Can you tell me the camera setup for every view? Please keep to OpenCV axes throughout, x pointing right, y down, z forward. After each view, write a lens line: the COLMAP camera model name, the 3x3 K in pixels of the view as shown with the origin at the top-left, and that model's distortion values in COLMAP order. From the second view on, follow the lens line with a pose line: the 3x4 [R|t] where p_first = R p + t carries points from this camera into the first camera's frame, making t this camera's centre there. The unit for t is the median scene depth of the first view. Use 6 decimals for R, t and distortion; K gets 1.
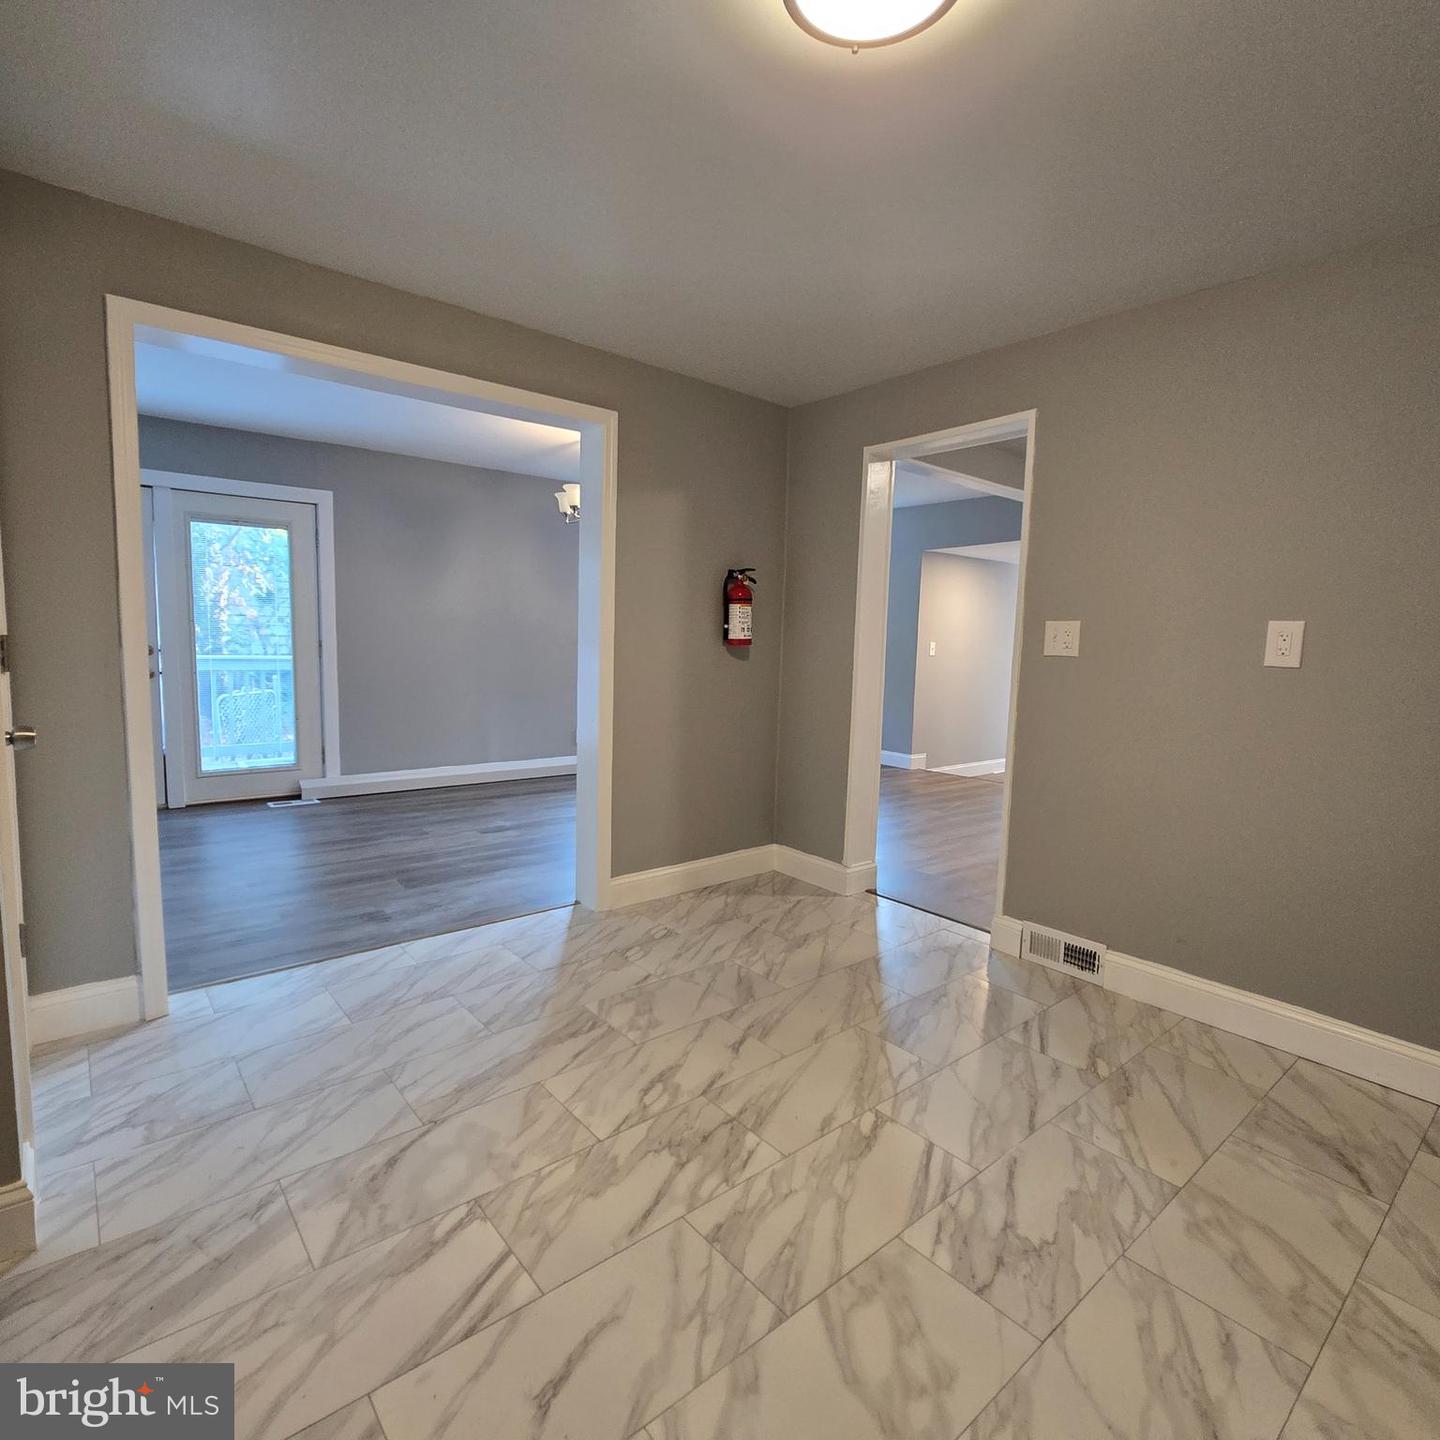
lens RADIAL K [[789.8, 0, 720.0], [0, 789.8, 718.7], [0, 0, 1]] dist [-0.002758, 0.000508]
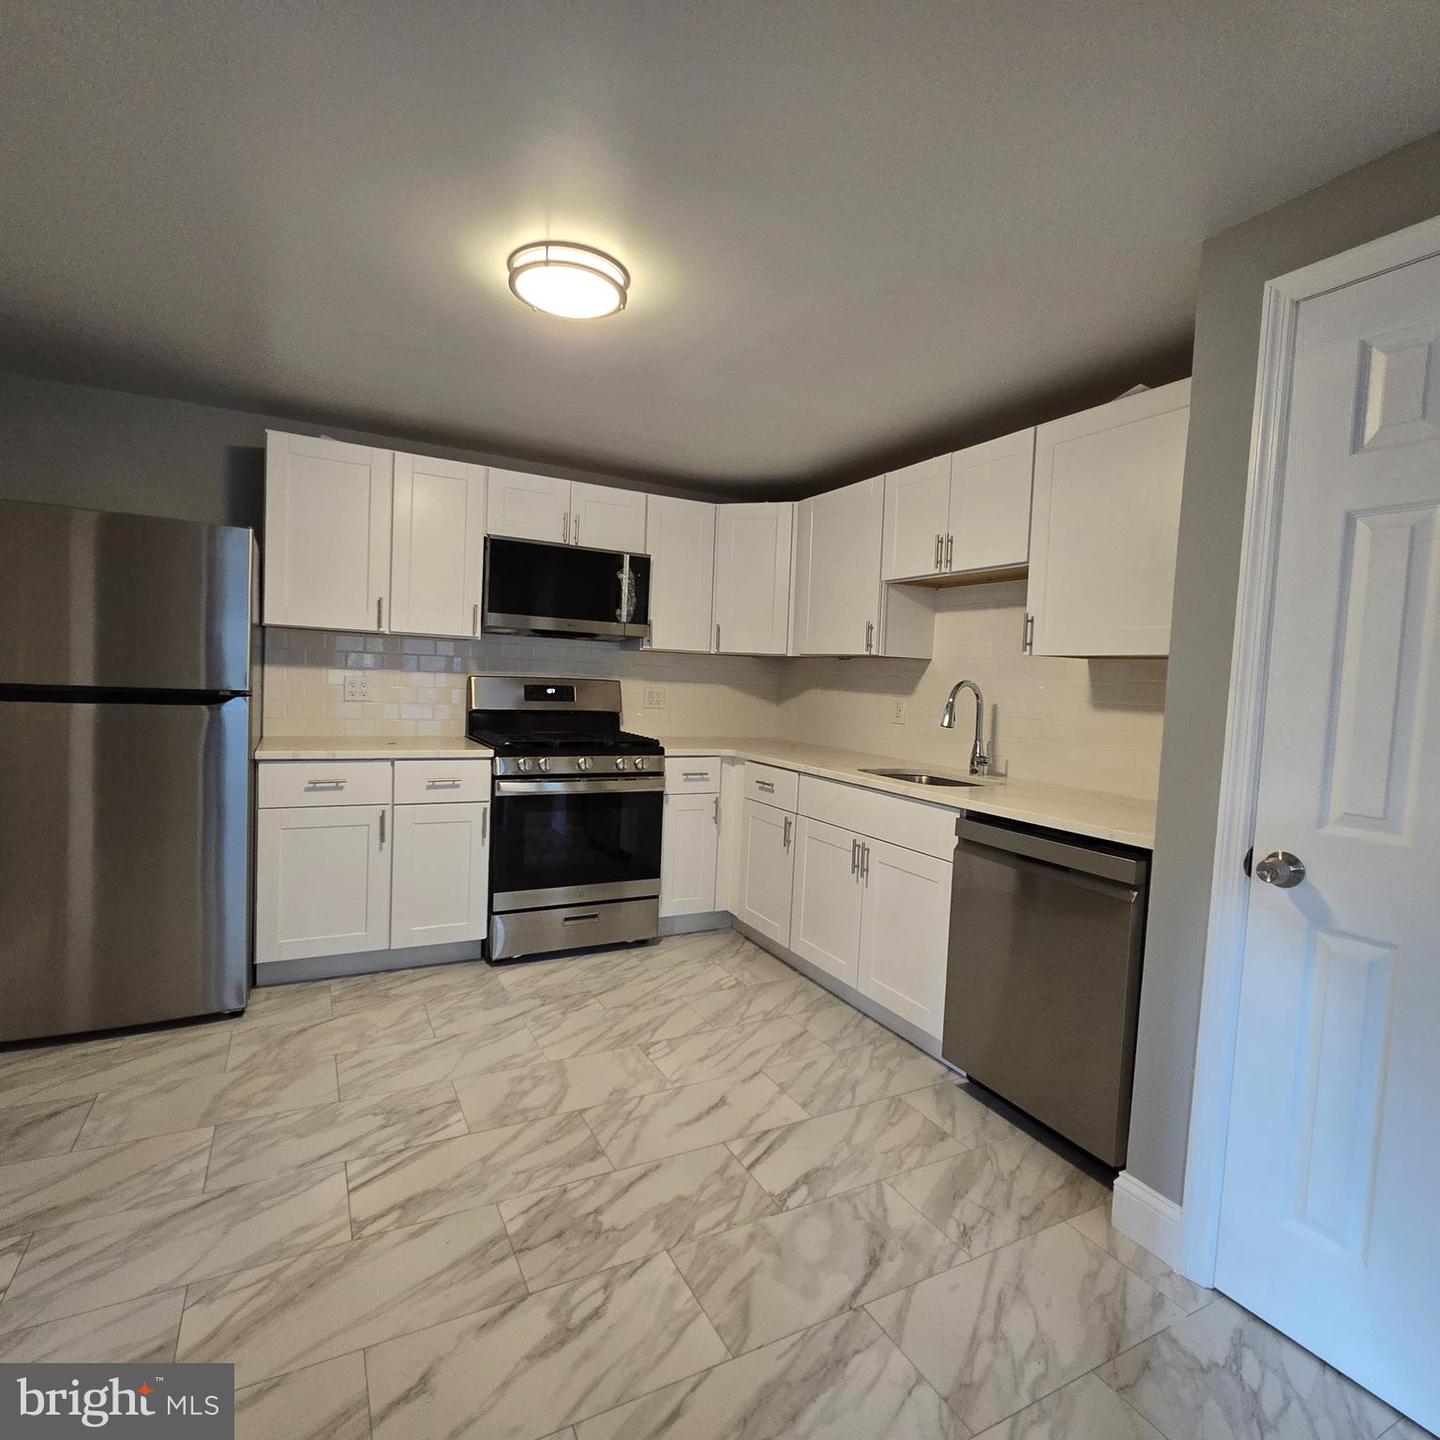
lens RADIAL K [[789.8, 0, 720.0], [0, 789.8, 718.7], [0, 0, 1]] dist [-0.002758, 0.000508]
pose [[-0.975032, -0.084750, 0.205256, -0.370806], [-0.052614, 0.986156, 0.157249, -0.256565], [-0.215741, 0.142524, -0.965993, 1.894158]]
